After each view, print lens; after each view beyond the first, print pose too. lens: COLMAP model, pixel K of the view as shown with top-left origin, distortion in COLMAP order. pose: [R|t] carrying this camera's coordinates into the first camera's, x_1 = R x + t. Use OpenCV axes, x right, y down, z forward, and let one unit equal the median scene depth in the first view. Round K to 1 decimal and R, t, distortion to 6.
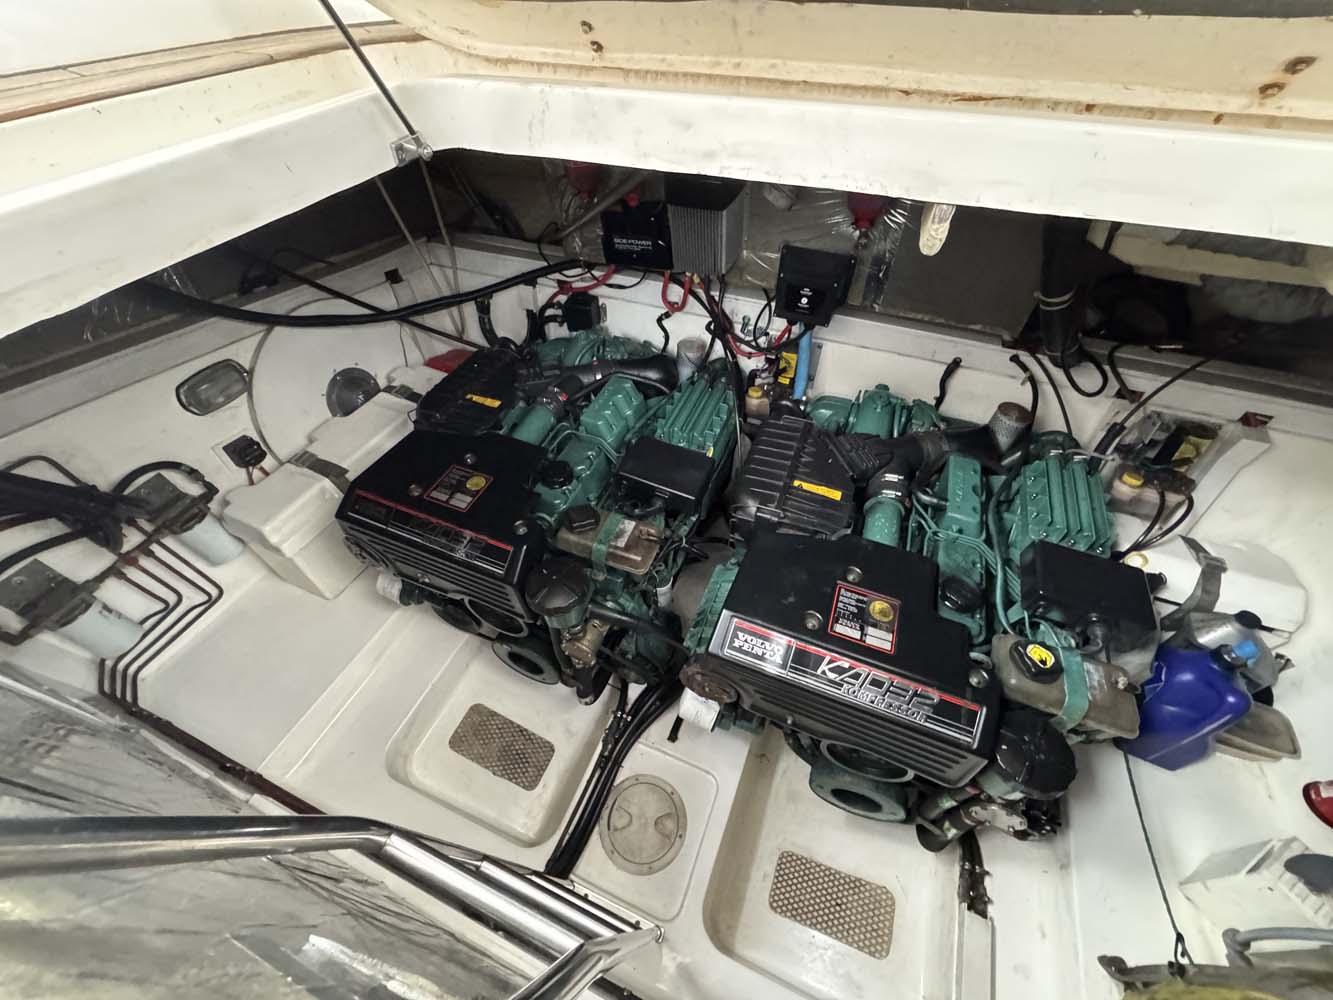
lens RADIAL K [[530.7, 0, 665.0], [0, 530.7, 500.4], [0, 0, 1]] dist [-0.000812, -0.000523]
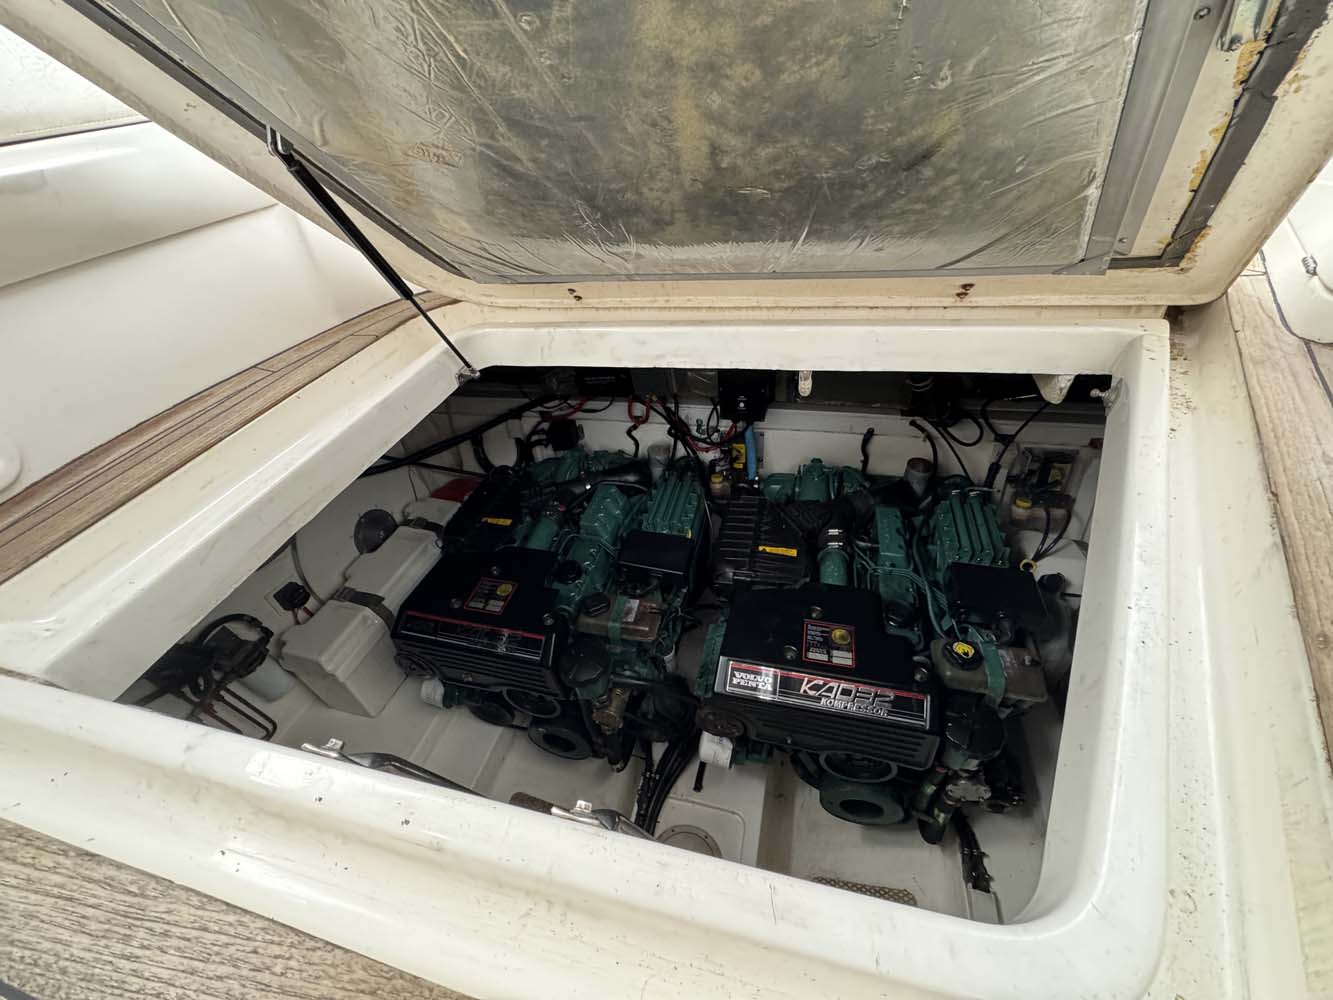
lens RADIAL K [[530.7, 0, 665.0], [0, 530.7, 500.4], [0, 0, 1]] dist [-0.000812, -0.000523]
pose [[0.986768, -0.153271, 0.052893, -0.022065], [0.159561, 0.975909, -0.148802, 0.006809], [-0.028812, 0.155272, 0.987451, -0.222573]]
